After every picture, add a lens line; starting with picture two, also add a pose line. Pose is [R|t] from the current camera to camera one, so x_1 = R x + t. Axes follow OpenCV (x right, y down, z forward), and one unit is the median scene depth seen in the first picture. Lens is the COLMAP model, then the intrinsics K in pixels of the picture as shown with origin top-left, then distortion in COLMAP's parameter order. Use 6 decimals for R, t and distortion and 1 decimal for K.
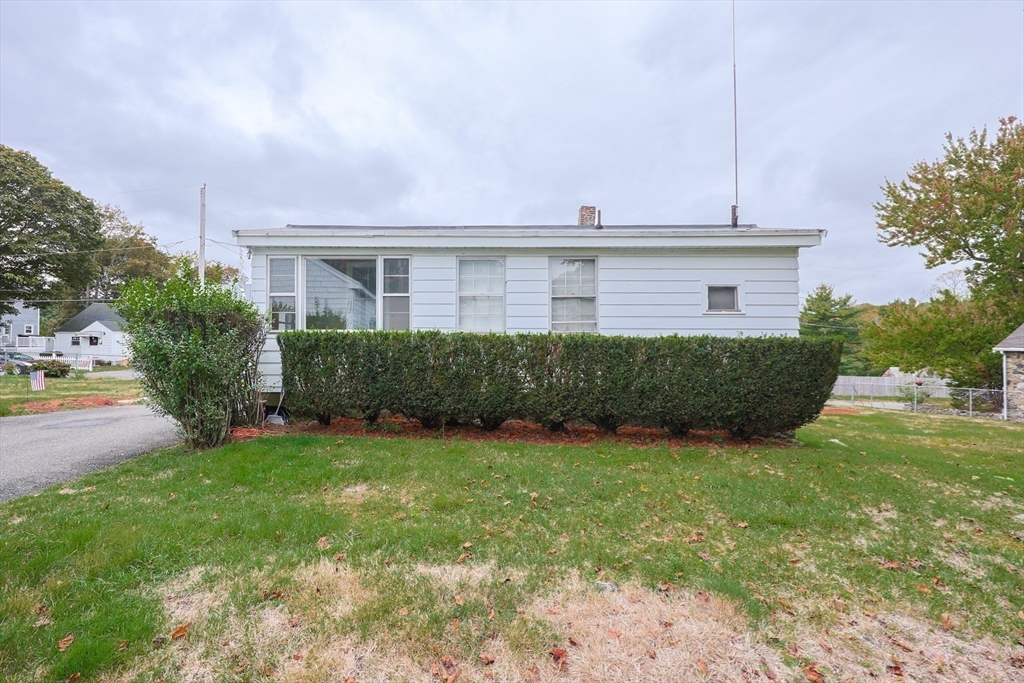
lens RADIAL K [[435.5, 0, 512.0], [0, 435.5, 341.5], [0, 0, 1]] dist [-0.000579, 0.000043]
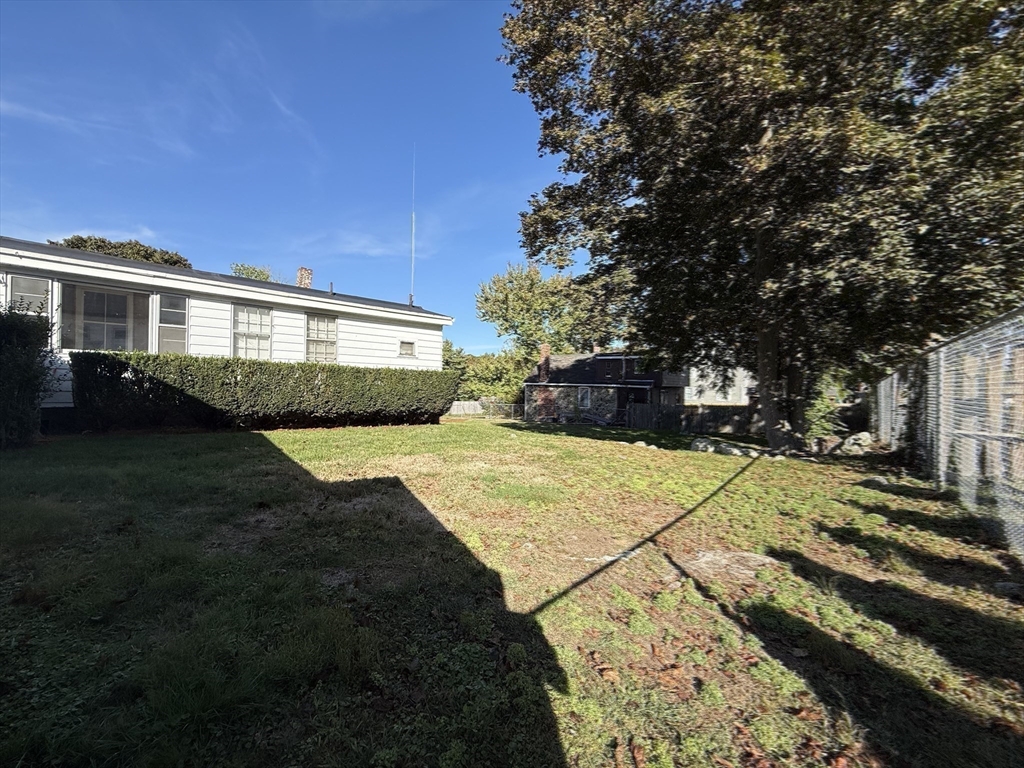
lens RADIAL K [[399.4, 0, 512.0], [0, 399.4, 384.0], [0, 0, 1]] dist [-0.008110, -0.000094]
pose [[0.706086, 0.010775, 0.708045, -0.380443], [-0.020211, 0.999784, 0.004941, 0.032133], [-0.707838, -0.017798, 0.706150, -0.479223]]
